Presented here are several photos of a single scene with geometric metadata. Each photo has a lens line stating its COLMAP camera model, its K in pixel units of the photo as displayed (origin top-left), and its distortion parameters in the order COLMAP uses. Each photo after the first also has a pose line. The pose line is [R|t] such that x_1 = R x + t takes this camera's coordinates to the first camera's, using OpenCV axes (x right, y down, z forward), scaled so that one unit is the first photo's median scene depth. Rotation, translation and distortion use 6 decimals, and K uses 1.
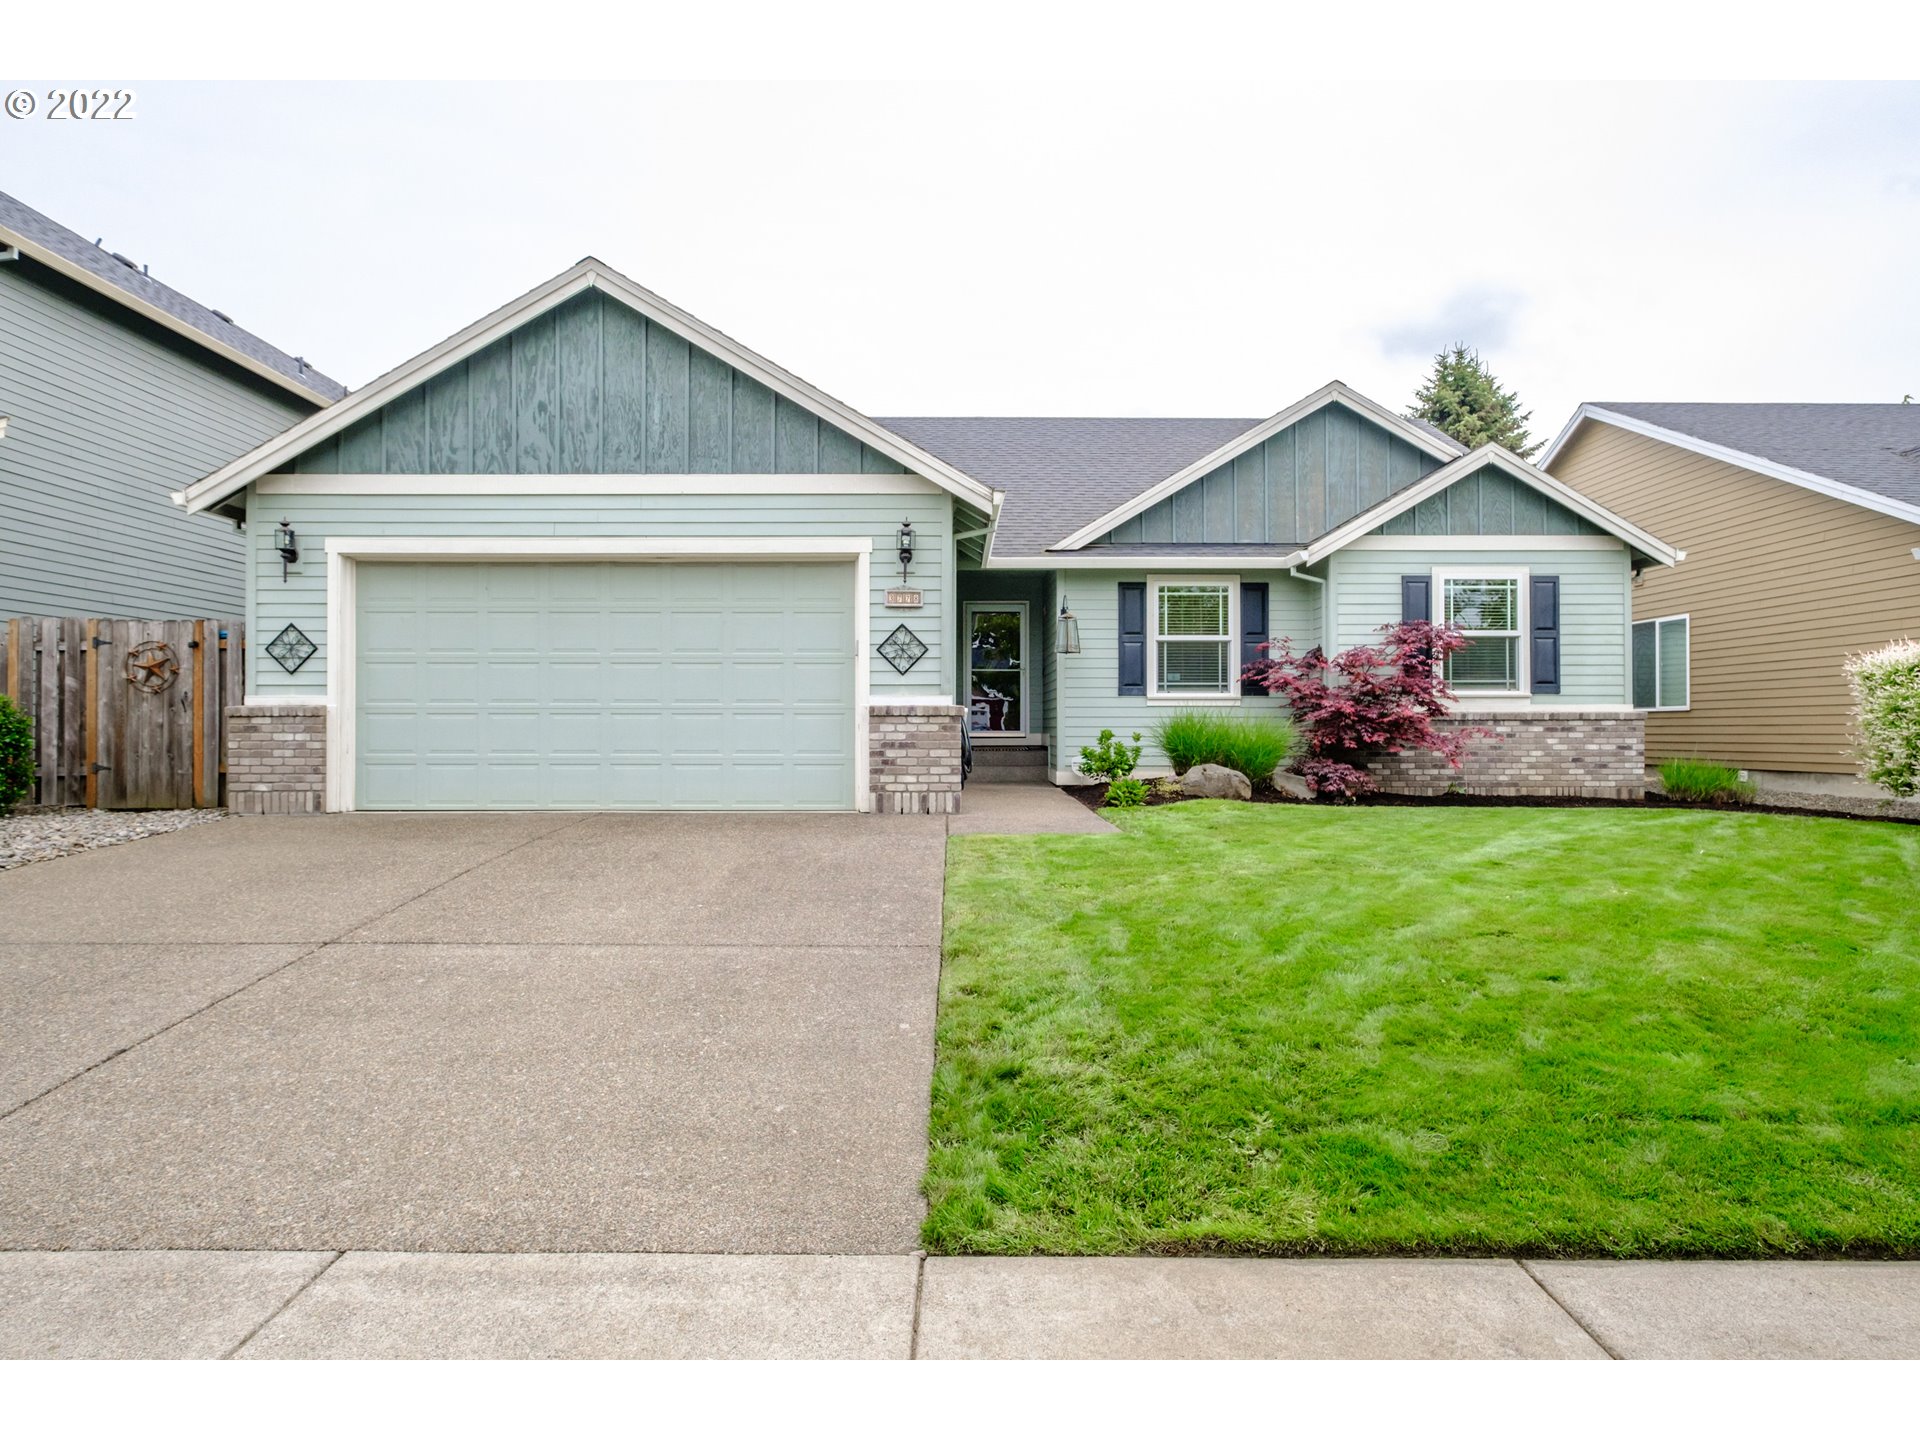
lens RADIAL K [[1120.2, 0, 1003.3], [0, 1120.2, 724.0], [0, 0, 1]] dist [-0.006938, 0.010636]
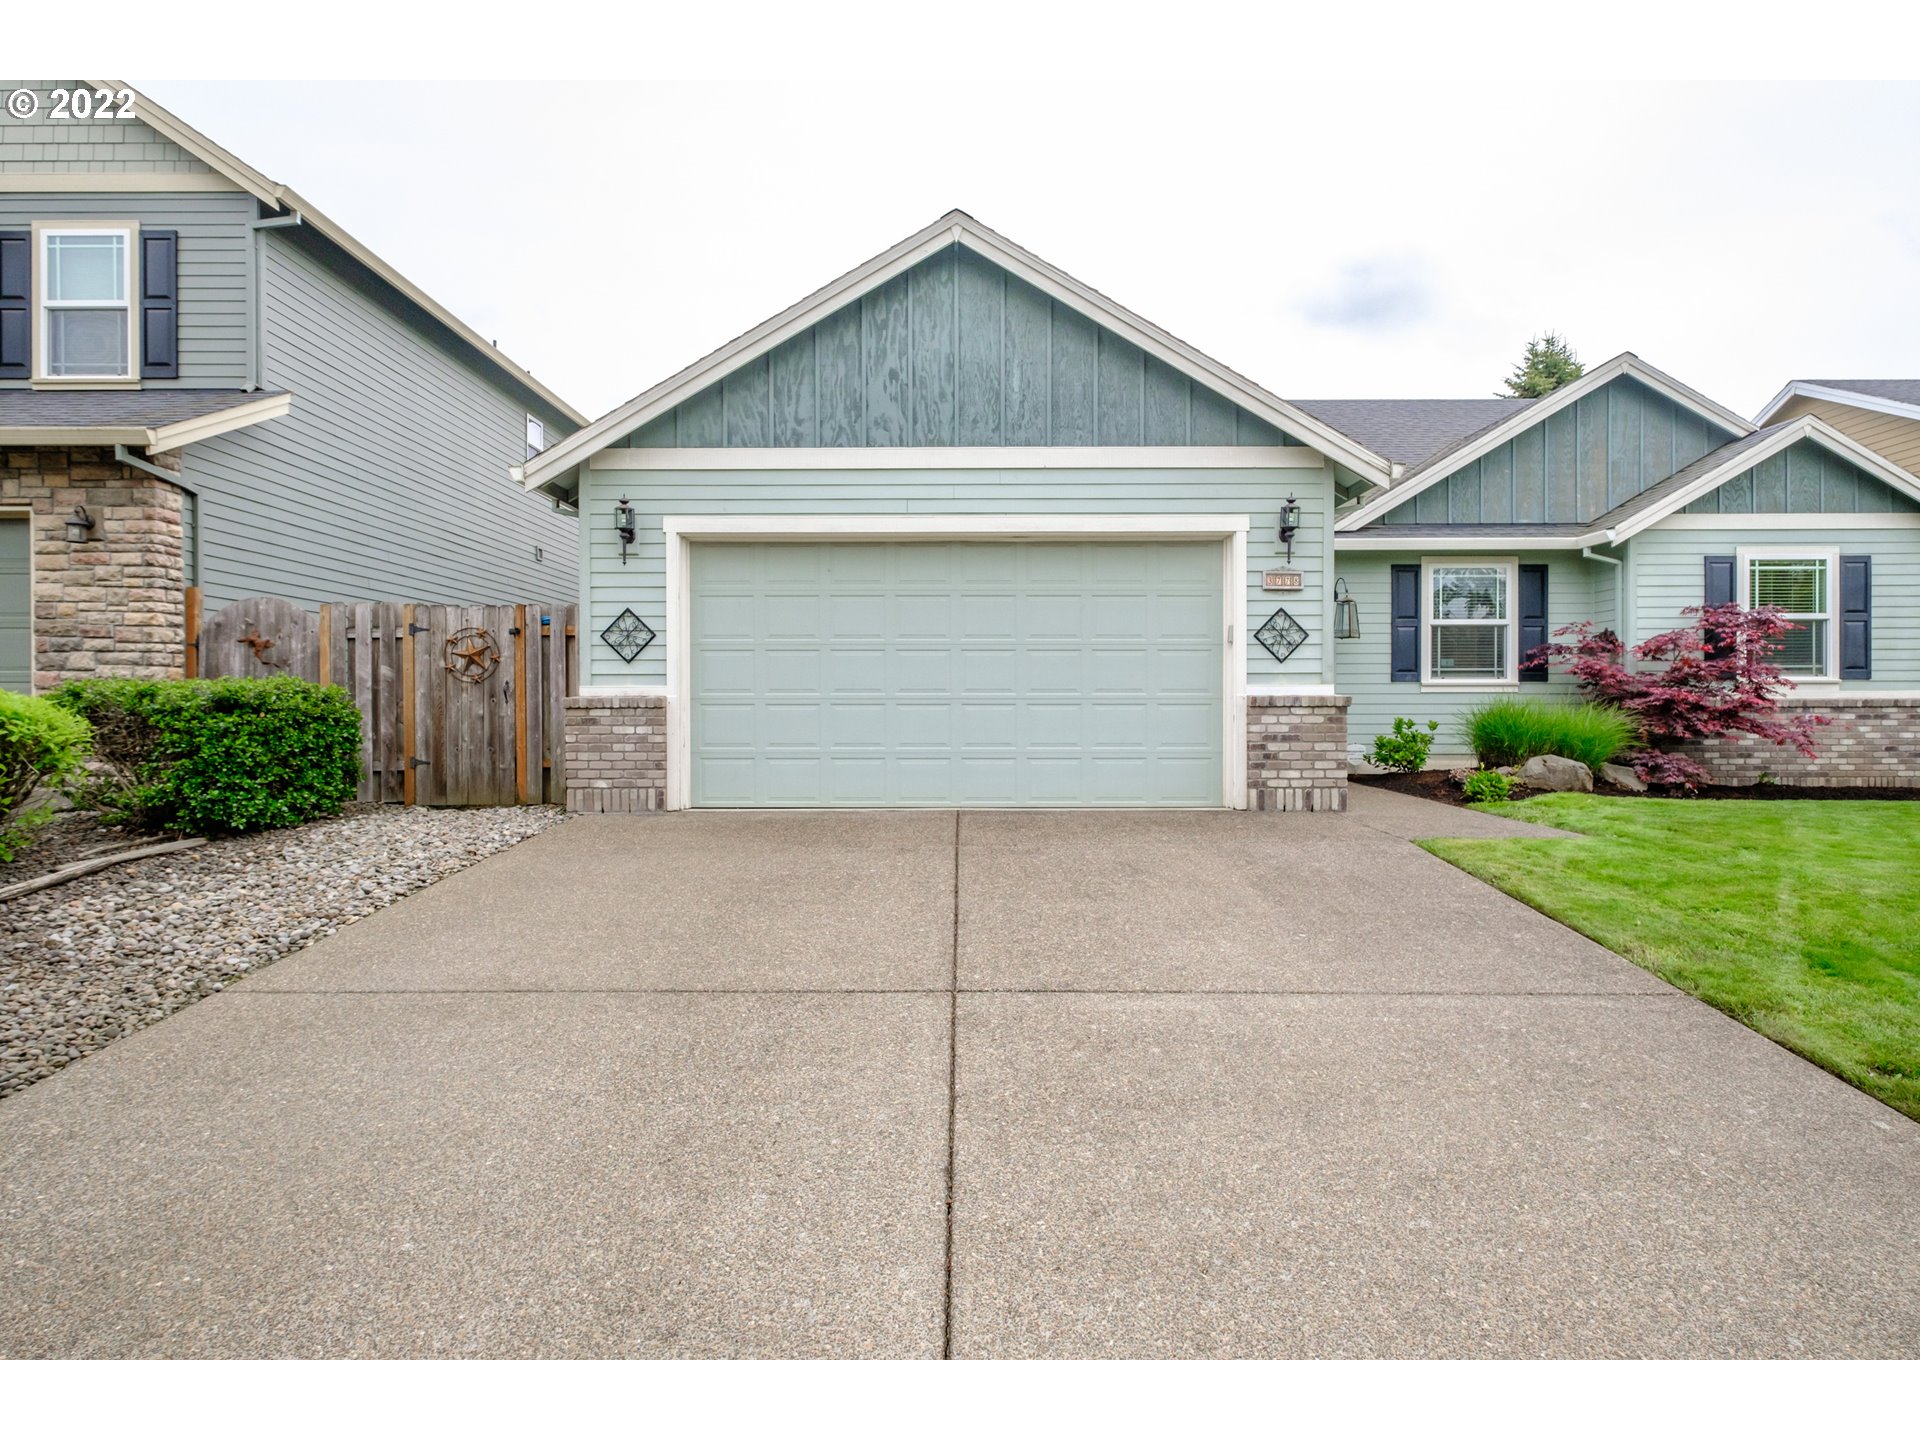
lens RADIAL K [[1033.2, 0, 960.0], [0, 1033.2, 720.0], [0, 0, 1]] dist [0.004629, 0.000582]
pose [[0.999957, -0.001073, -0.009187, -0.340831], [0.001236, 0.999842, 0.017758, -0.011326], [0.009166, -0.017768, 0.999800, 0.133612]]
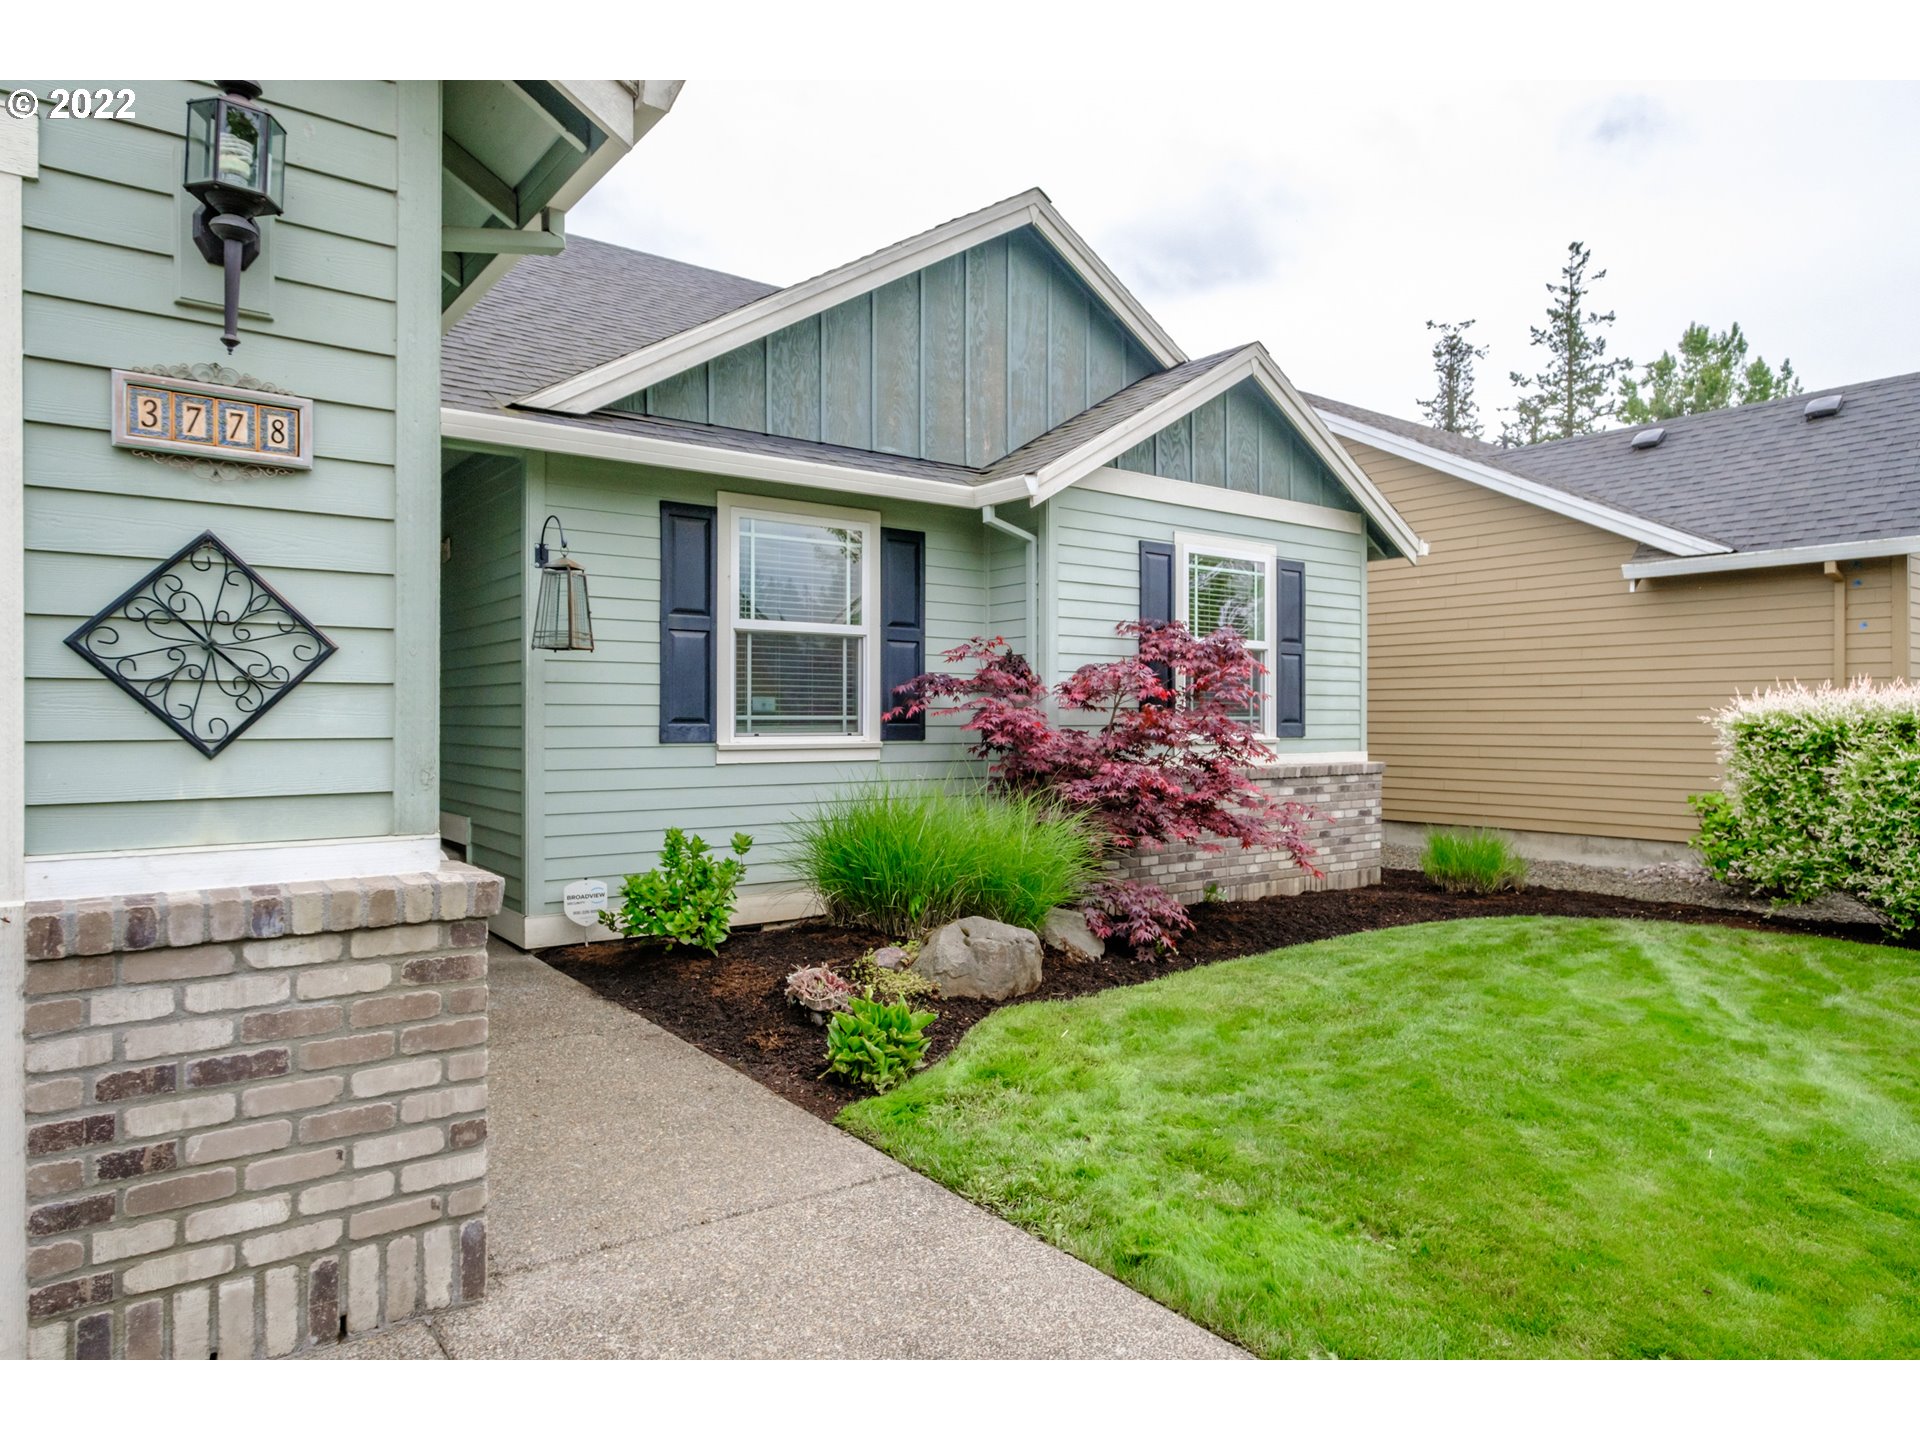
lens RADIAL K [[1147.8, 0, 960.0], [0, 1147.8, 720.0], [0, 0, 1]] dist [-0.001395, 0.001514]
pose [[0.807591, 0.001040, 0.589742, -0.101795], [-0.008981, 0.999904, 0.010536, -0.053701], [-0.589674, -0.013805, 0.807523, 0.702991]]
